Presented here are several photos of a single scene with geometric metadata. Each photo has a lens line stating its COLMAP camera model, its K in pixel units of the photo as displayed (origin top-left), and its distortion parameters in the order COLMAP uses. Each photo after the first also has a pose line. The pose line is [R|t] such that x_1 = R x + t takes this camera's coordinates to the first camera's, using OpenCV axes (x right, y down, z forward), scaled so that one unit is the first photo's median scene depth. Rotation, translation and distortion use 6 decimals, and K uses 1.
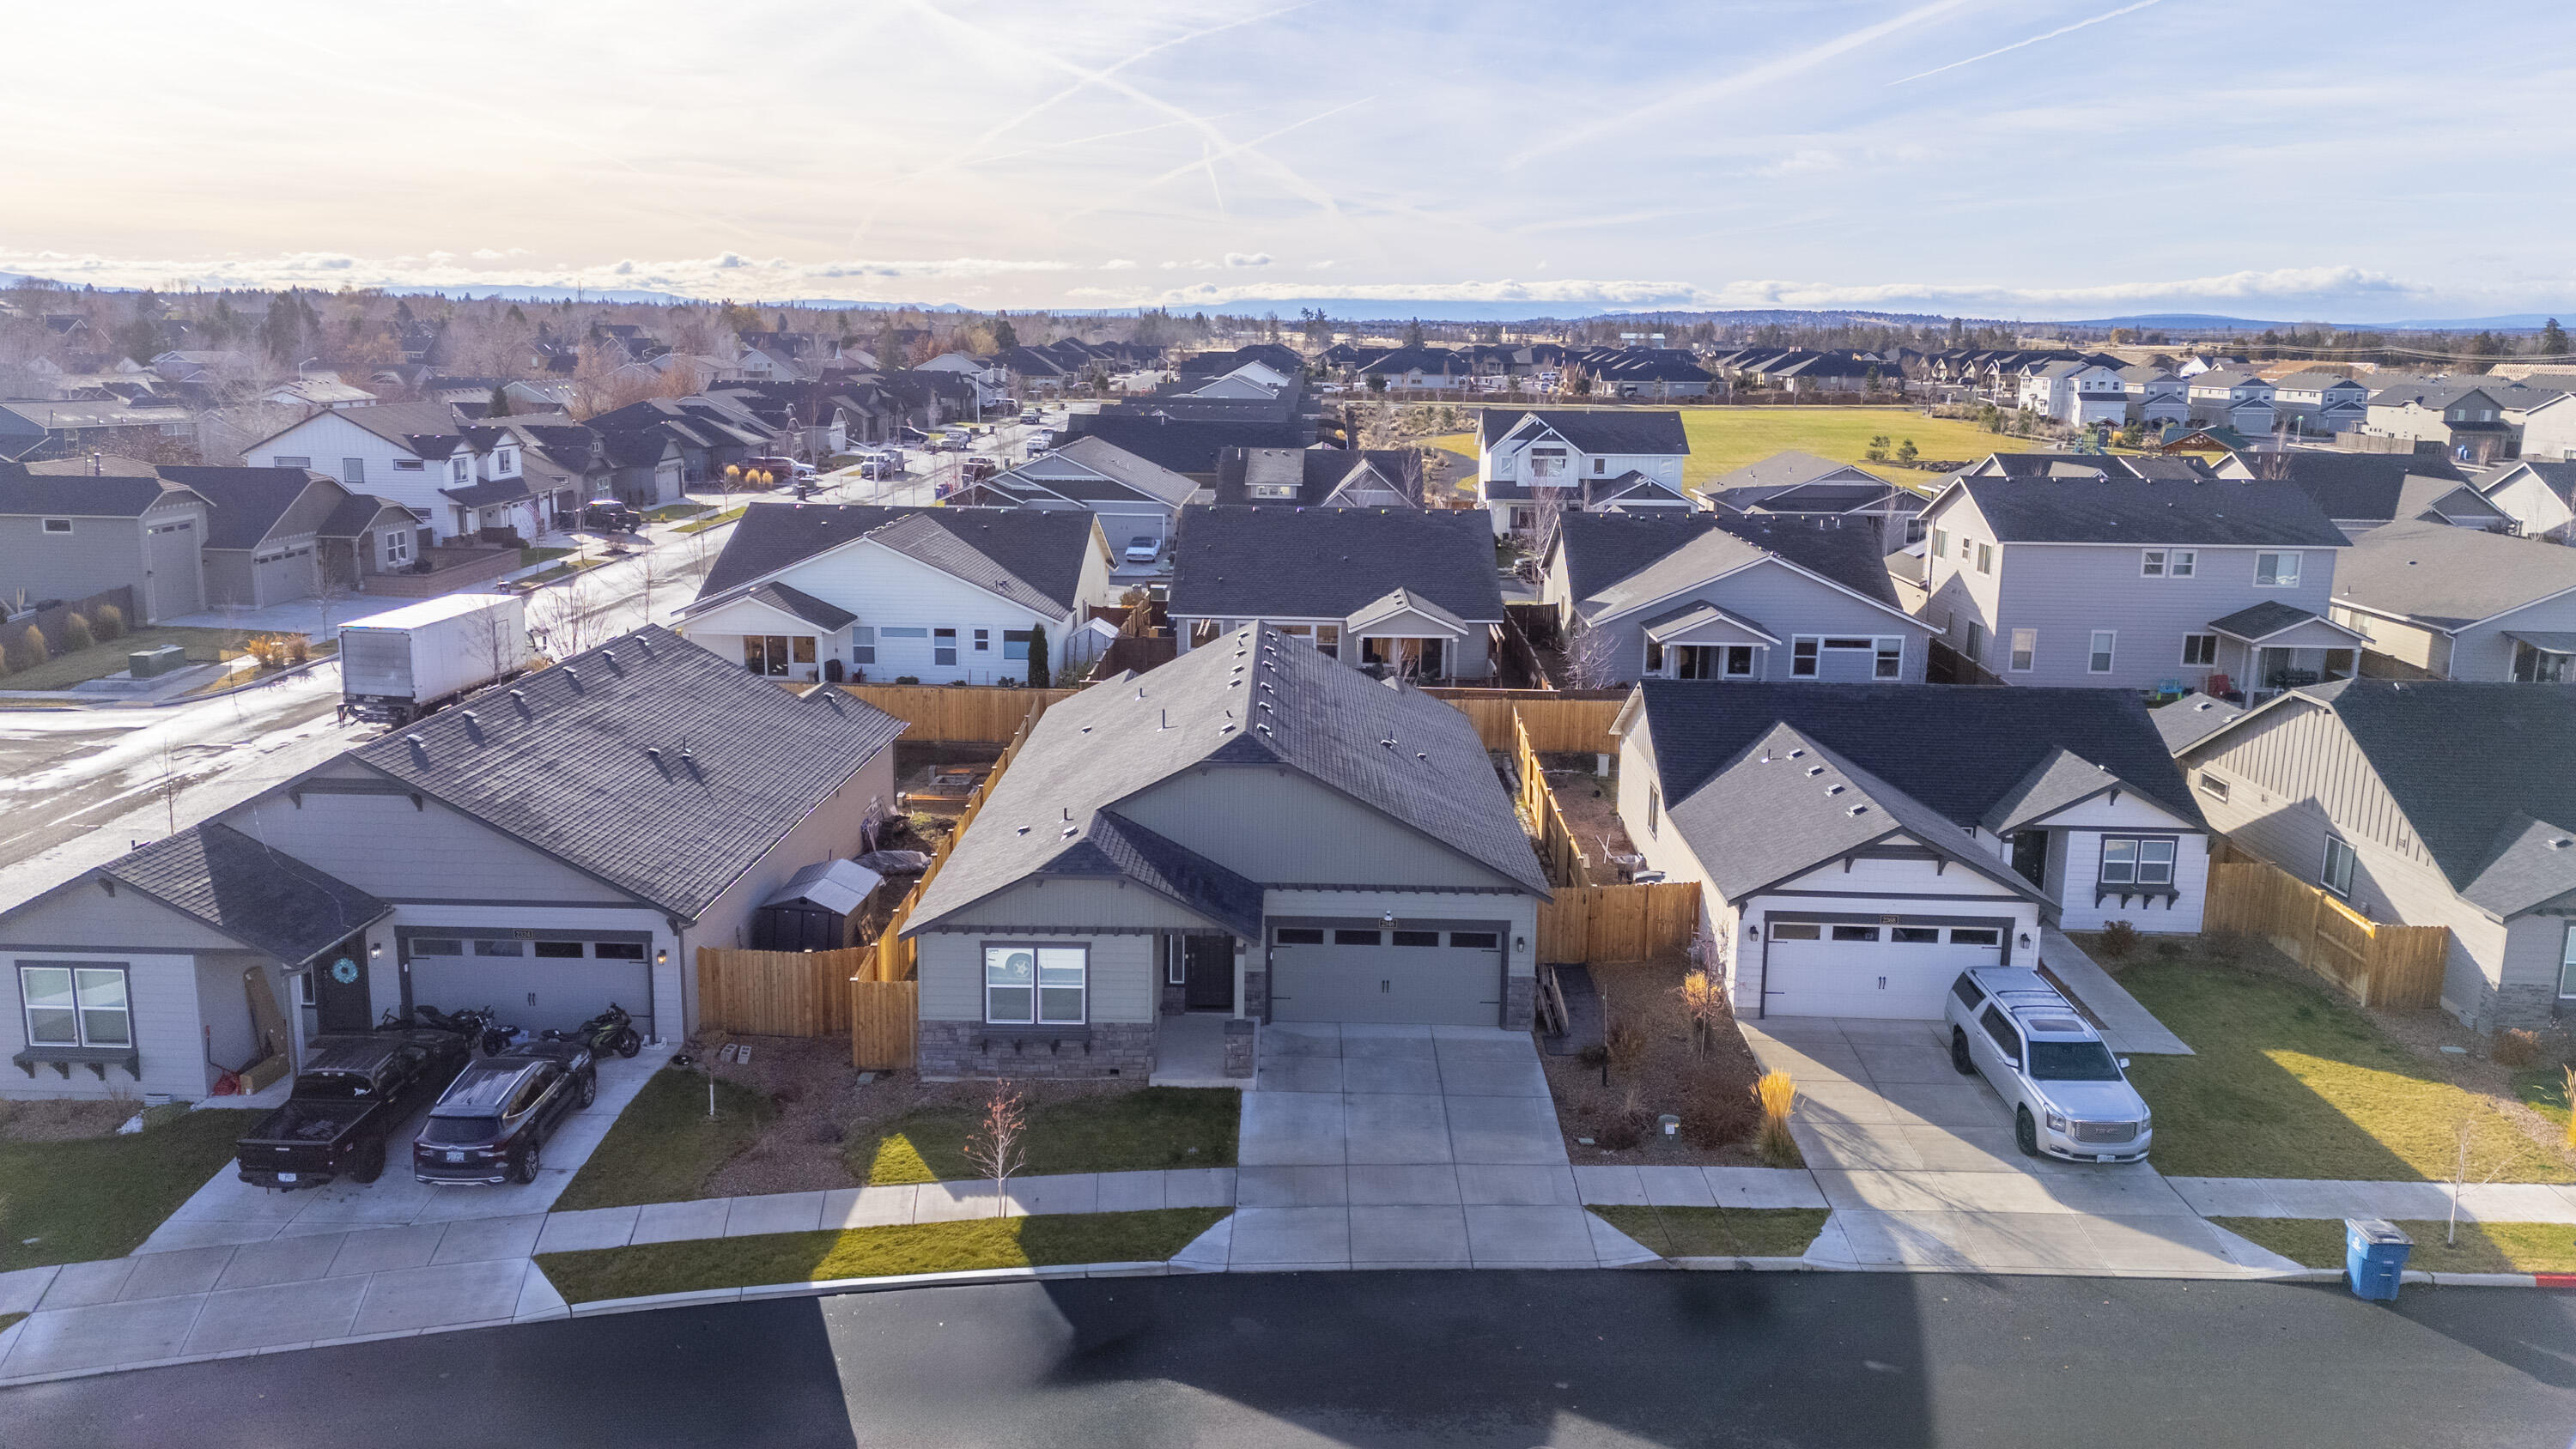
lens RADIAL K [[1872.1, 0, 1290.2], [0, 1872.1, 710.7], [0, 0, 1]] dist [0.106112, -0.128871]
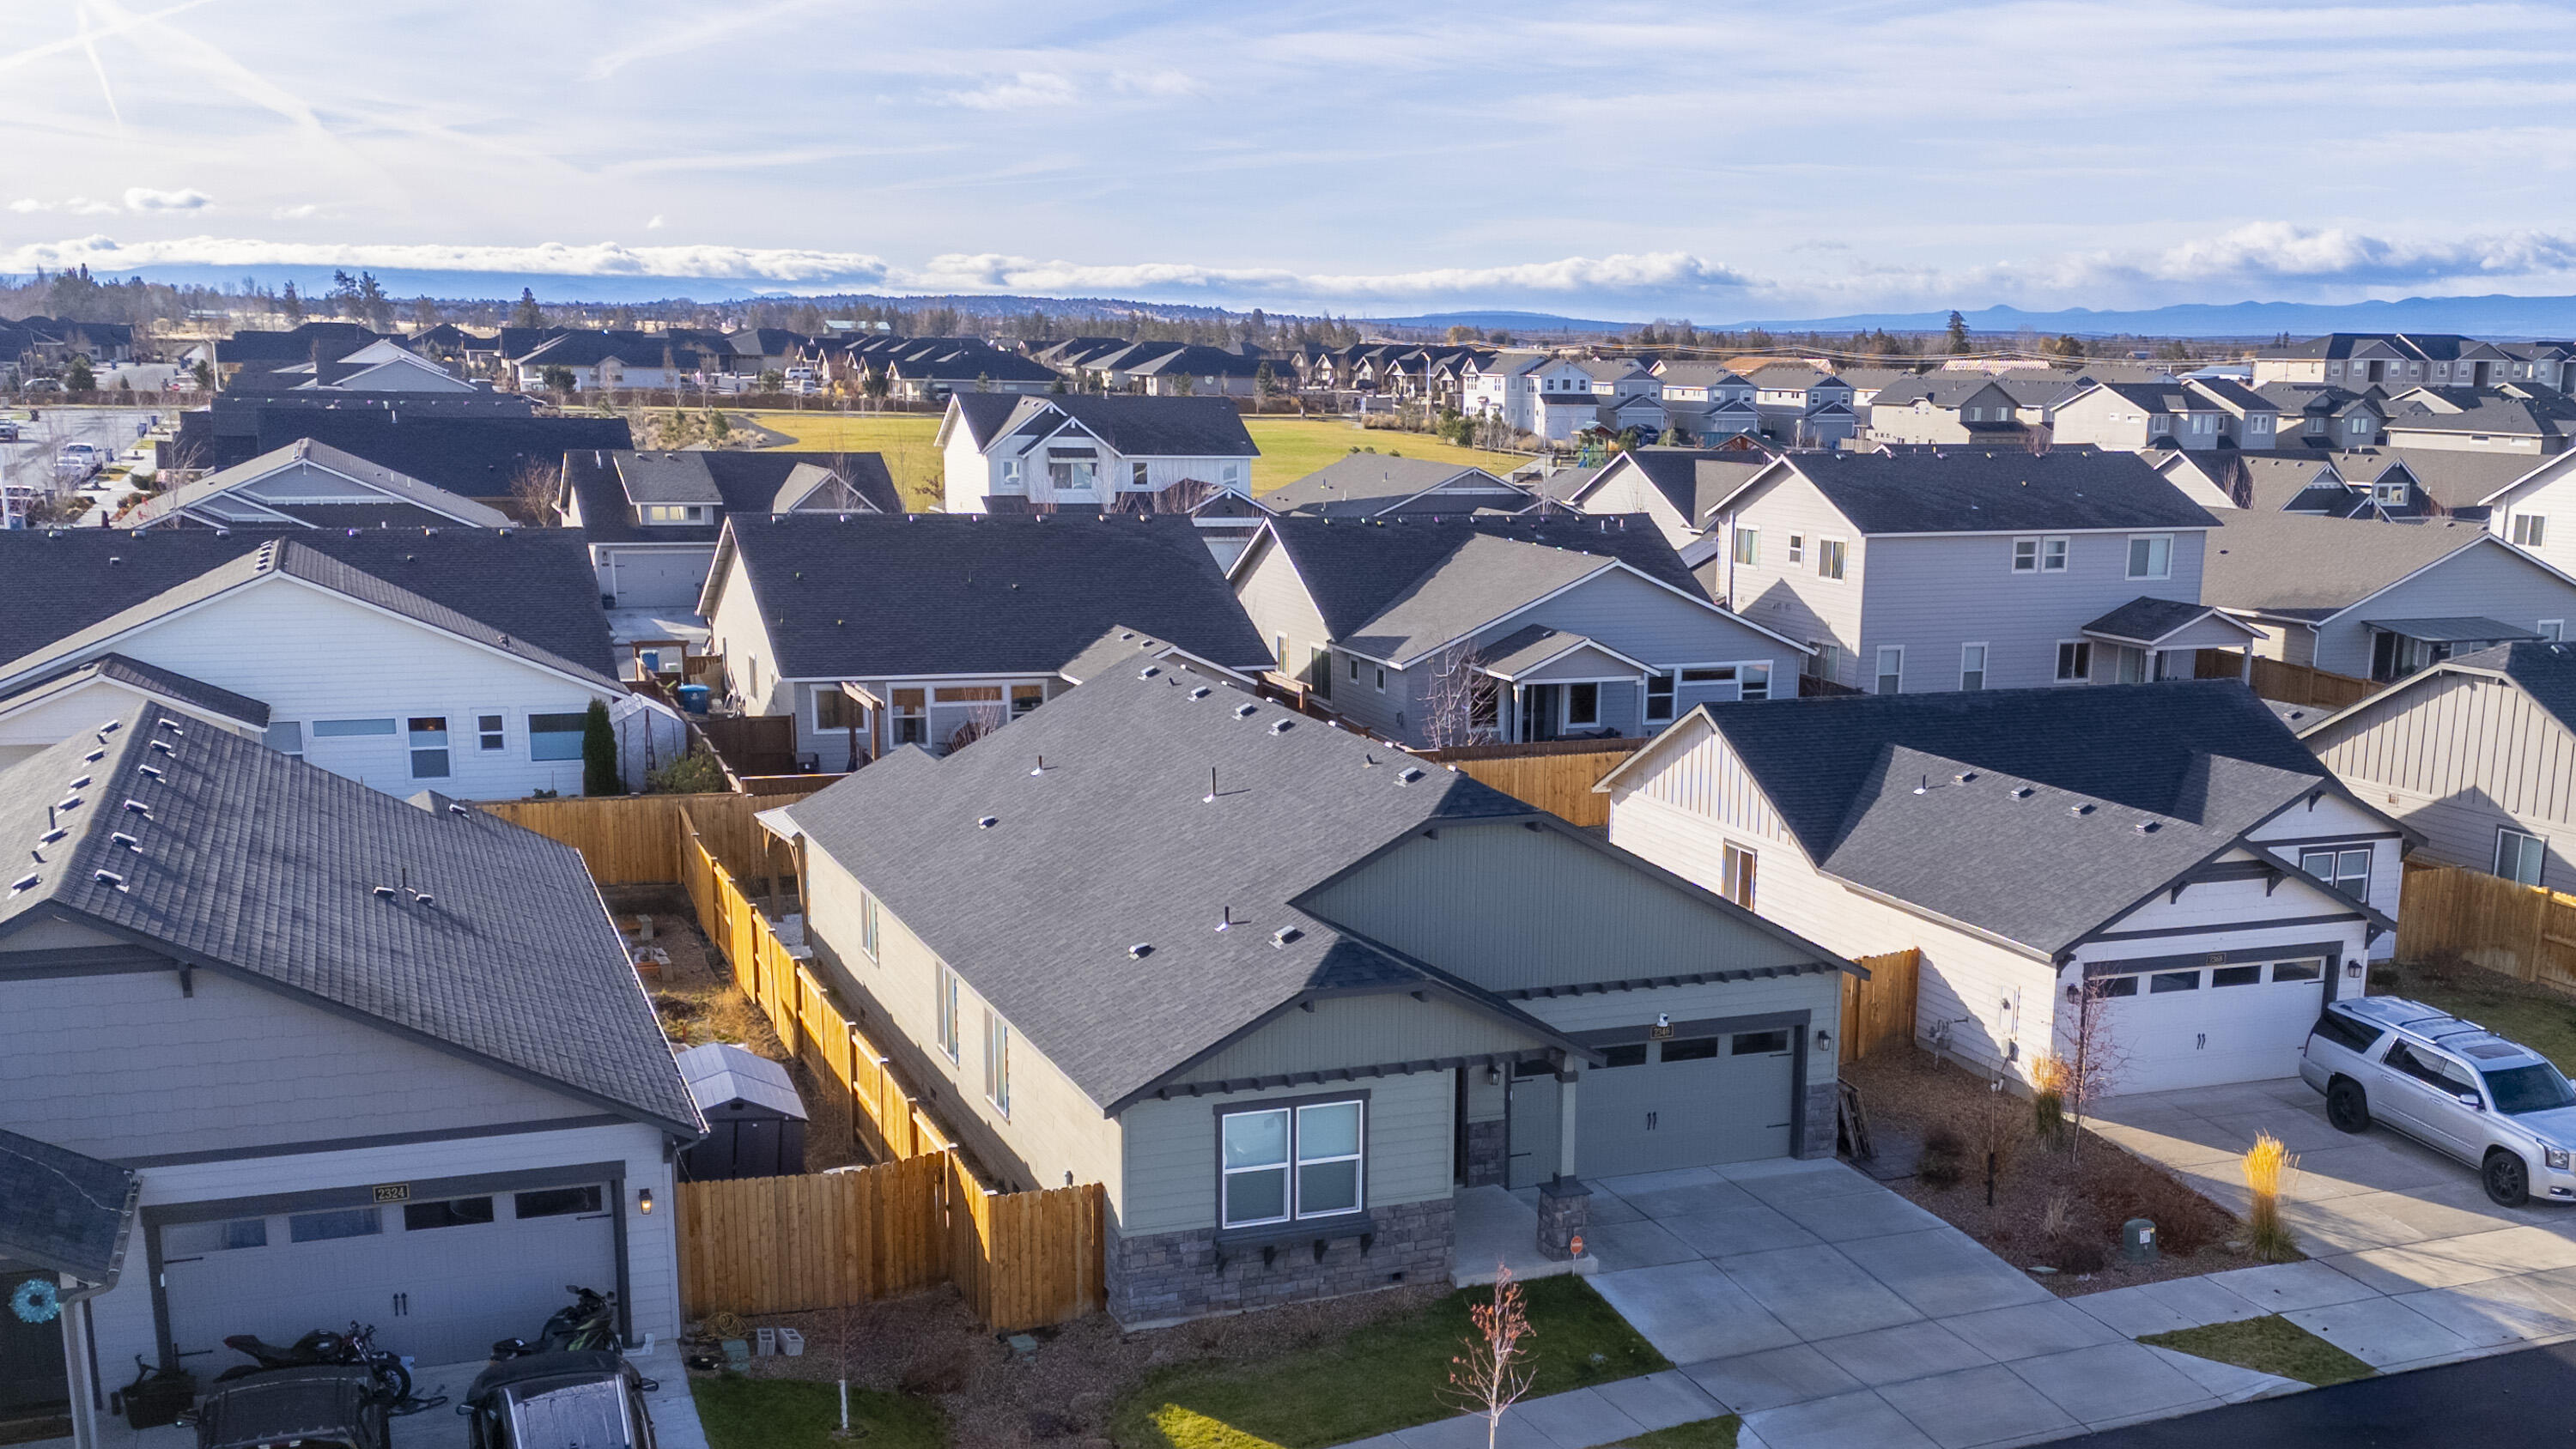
lens RADIAL K [[2594.2, 0, 1475.0], [0, 2594.2, 1010.8], [0, 0, 1]] dist [0.192692, -0.461979]
pose [[0.912652, -0.100987, 0.396065, -0.402435], [0.078620, 0.994276, 0.072352, 0.028928], [-0.401104, -0.034894, 0.915367, 0.124625]]
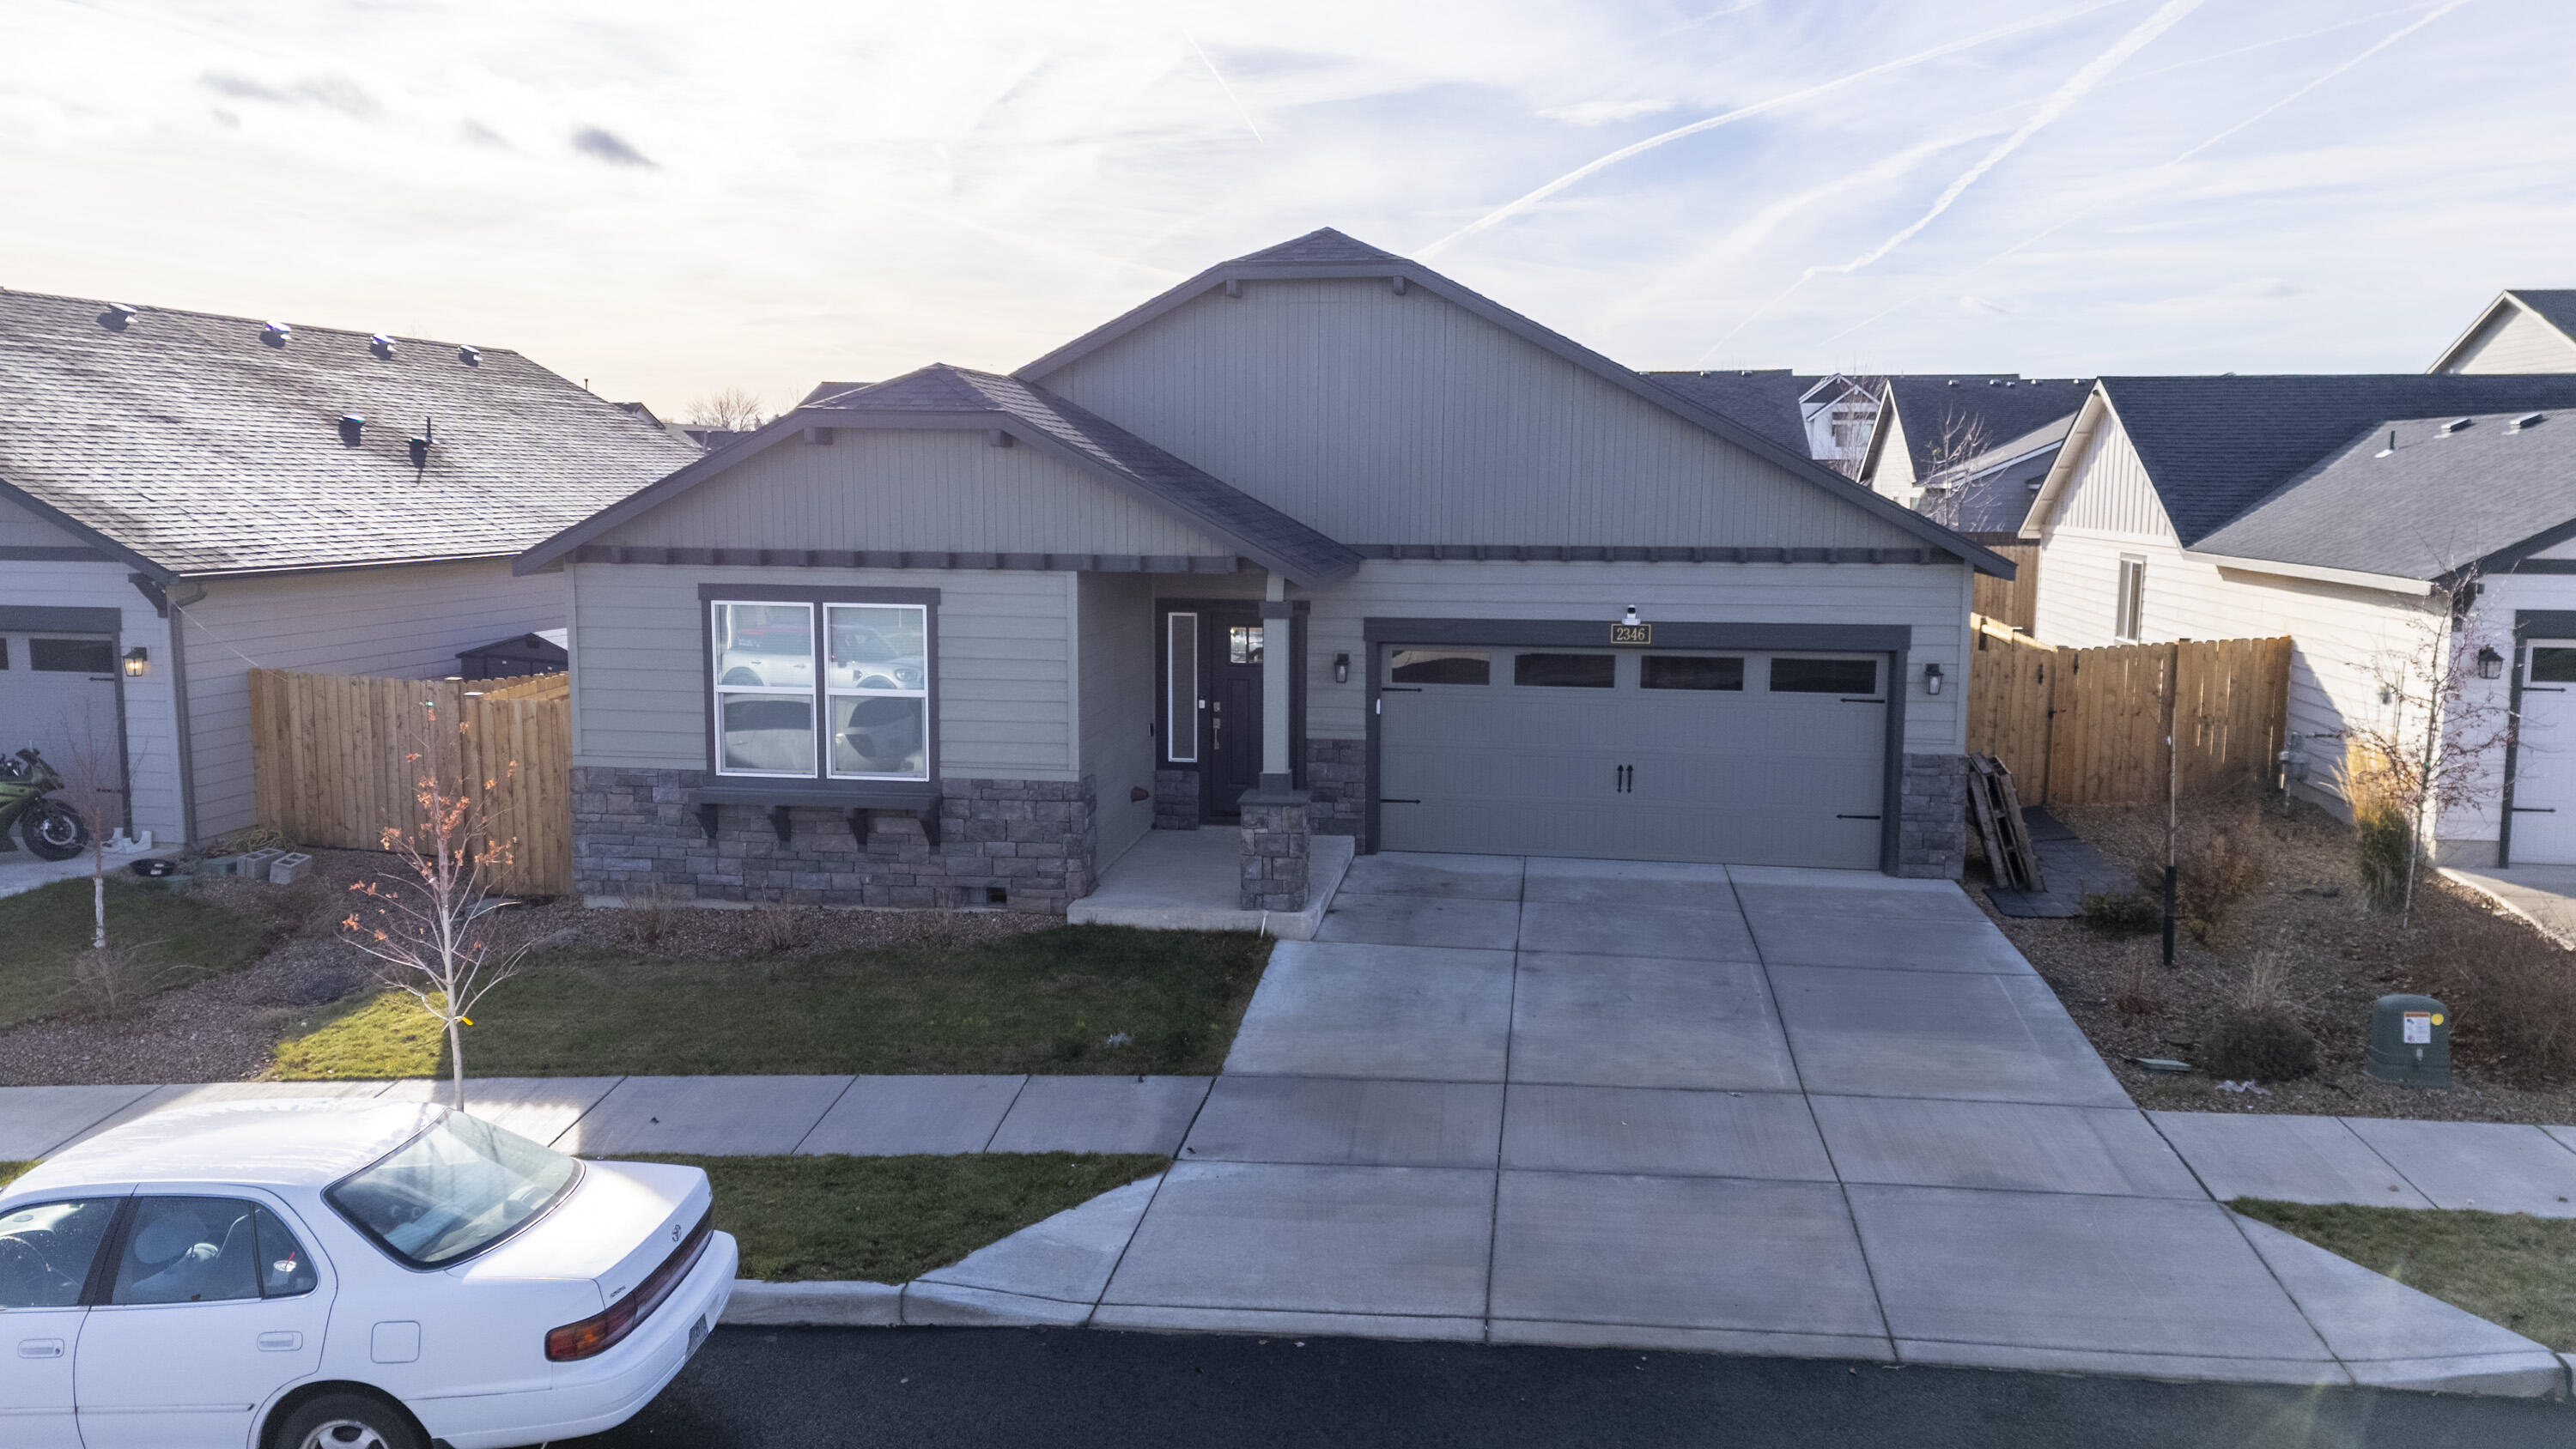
lens RADIAL K [[1872.1, 0, 1290.2], [0, 1872.1, 710.7], [0, 0, 1]] dist [0.106112, -0.128871]
pose [[0.990428, 0.007311, -0.137833, 0.033110], [-0.018304, 0.996734, -0.078657, 0.170389], [0.136808, 0.080427, 0.987327, 0.532689]]
